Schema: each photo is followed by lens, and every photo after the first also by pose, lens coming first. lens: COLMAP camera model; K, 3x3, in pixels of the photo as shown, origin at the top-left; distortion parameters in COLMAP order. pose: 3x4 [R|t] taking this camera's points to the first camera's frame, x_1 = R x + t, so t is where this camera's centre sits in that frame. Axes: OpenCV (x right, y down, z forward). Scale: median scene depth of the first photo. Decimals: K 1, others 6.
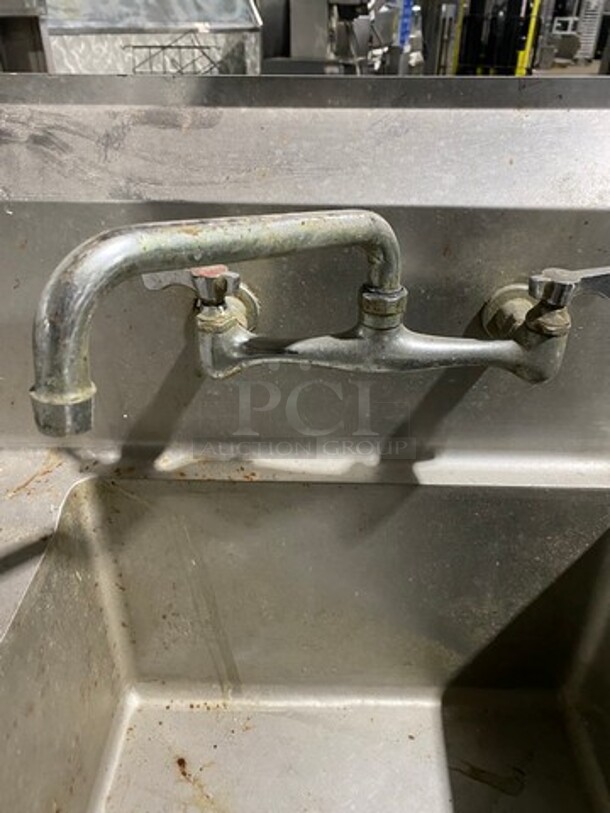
lens RADIAL K [[619.8, 0, 310.1], [0, 619.8, 402.3], [0, 0, 1]] dist [0.059618, -0.073069]
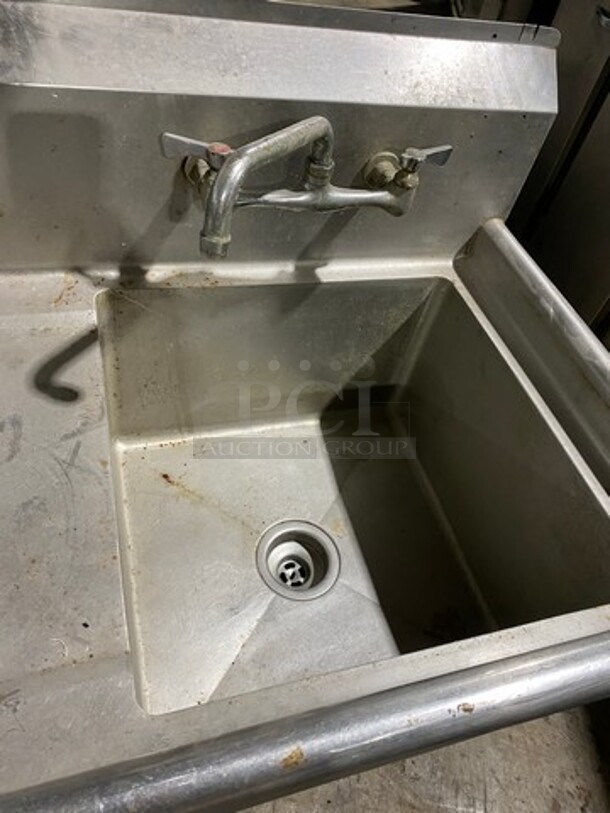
lens RADIAL K [[618.8, 0, 305.0], [0, 618.8, 406.5], [0, 0, 1]] dist [-0.001480, -0.002121]
pose [[0.943227, -0.119164, 0.310038, -0.381819], [0.021227, 0.953146, 0.301765, -0.041298], [-0.331471, -0.278051, 0.901562, -0.489464]]
